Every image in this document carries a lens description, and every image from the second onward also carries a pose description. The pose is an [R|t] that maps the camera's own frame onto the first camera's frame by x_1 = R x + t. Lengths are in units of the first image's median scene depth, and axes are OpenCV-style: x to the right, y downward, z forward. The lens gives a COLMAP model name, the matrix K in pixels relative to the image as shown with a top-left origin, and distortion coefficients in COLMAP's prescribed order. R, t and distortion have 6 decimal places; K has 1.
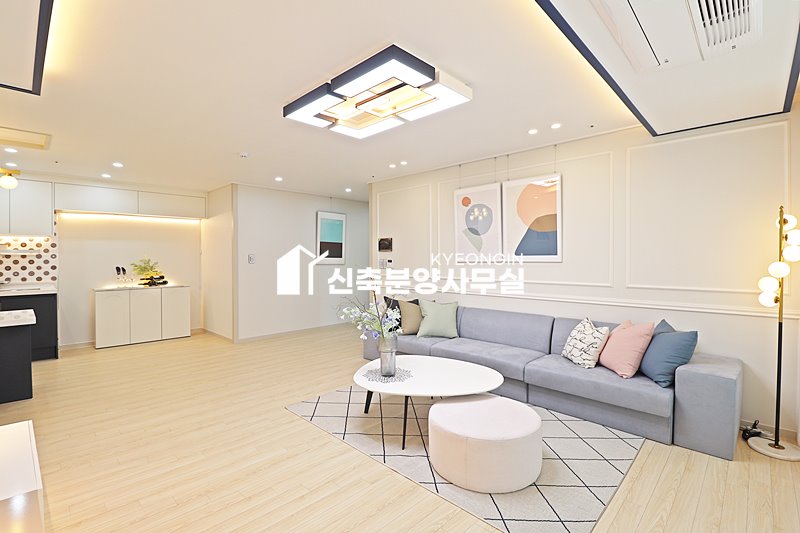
lens RADIAL K [[369.9, 0, 401.1], [0, 369.9, 260.1], [0, 0, 1]] dist [-0.006748, -0.010186]
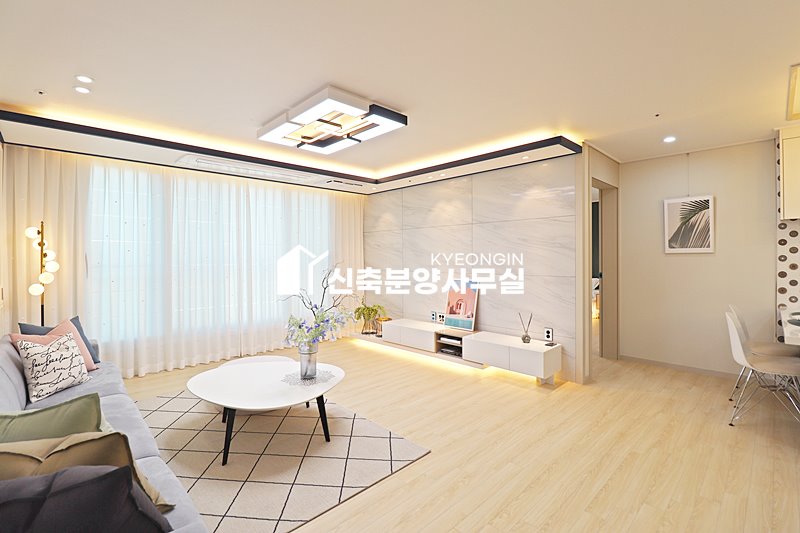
lens RADIAL K [[369.9, 0, 401.2], [0, 369.9, 259.3], [0, 0, 1]] dist [-0.006748, -0.010186]
pose [[-0.999317, 0.008866, 0.035879, -0.247191], [0.009320, 0.999878, 0.012495, -0.006093], [-0.035764, 0.012821, -0.999278, 1.531514]]
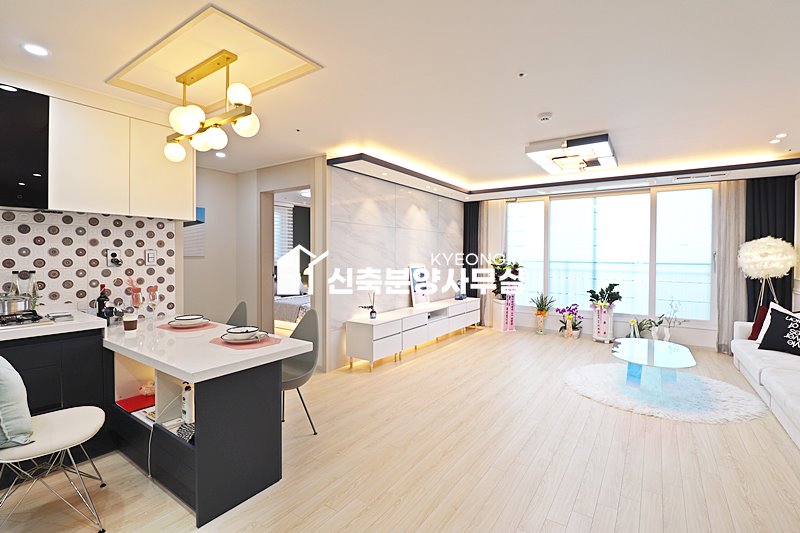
lens RADIAL K [[369.9, 0, 405.1], [0, 369.9, 261.7], [0, 0, 1]] dist [-0.006748, -0.010186]
pose [[-0.175573, -0.002044, 0.984464, -1.011236], [0.003365, 0.999991, 0.002676, -0.002563], [-0.984461, 0.003783, -0.175564, 1.366638]]
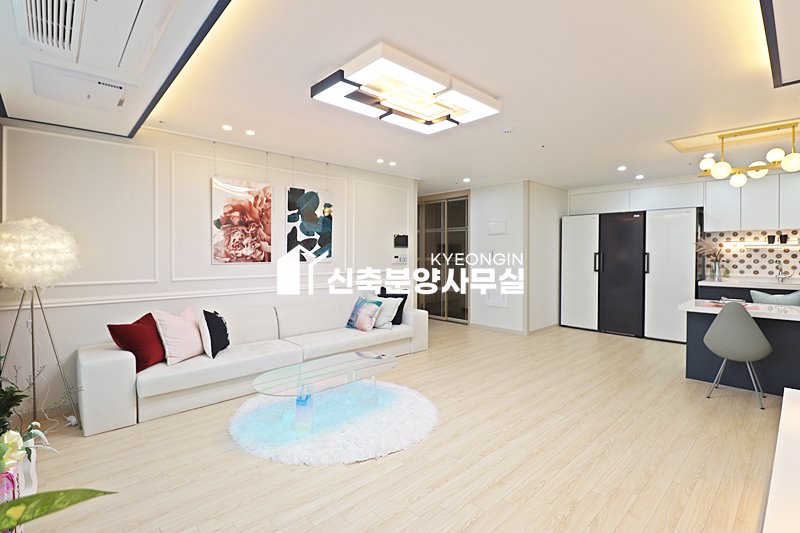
lens RADIAL K [[369.9, 0, 397.5], [0, 369.9, 262.1], [0, 0, 1]] dist [-0.006748, -0.010186]
pose [[-0.062315, 0.042401, -0.997155, 0.648513], [-0.001308, 0.999093, 0.042565, -0.023193], [0.998056, 0.003957, -0.062203, 0.719625]]
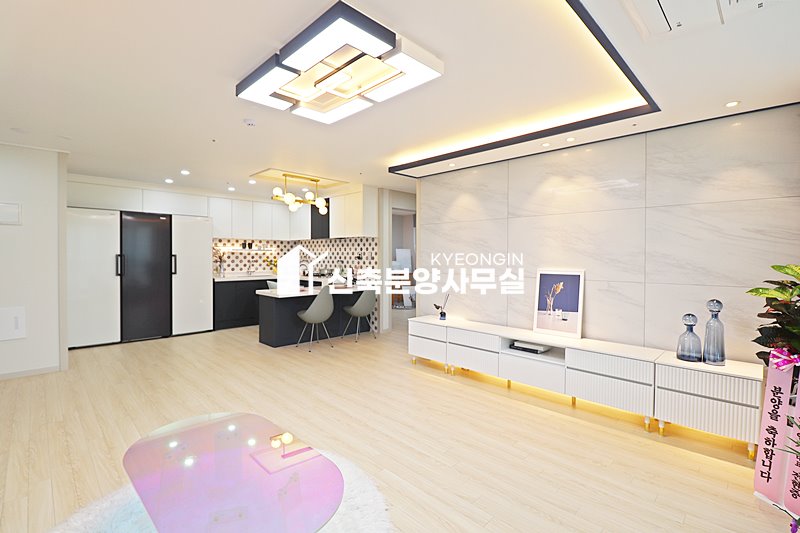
lens RADIAL K [[369.9, 0, 391.6], [0, 369.9, 260.2], [0, 0, 1]] dist [-0.006748, -0.010186]
pose [[0.999145, 0.022533, -0.034672, 0.071730], [-0.022294, 0.999725, 0.007246, -0.006813], [0.034825, -0.006467, 0.999372, 0.093440]]
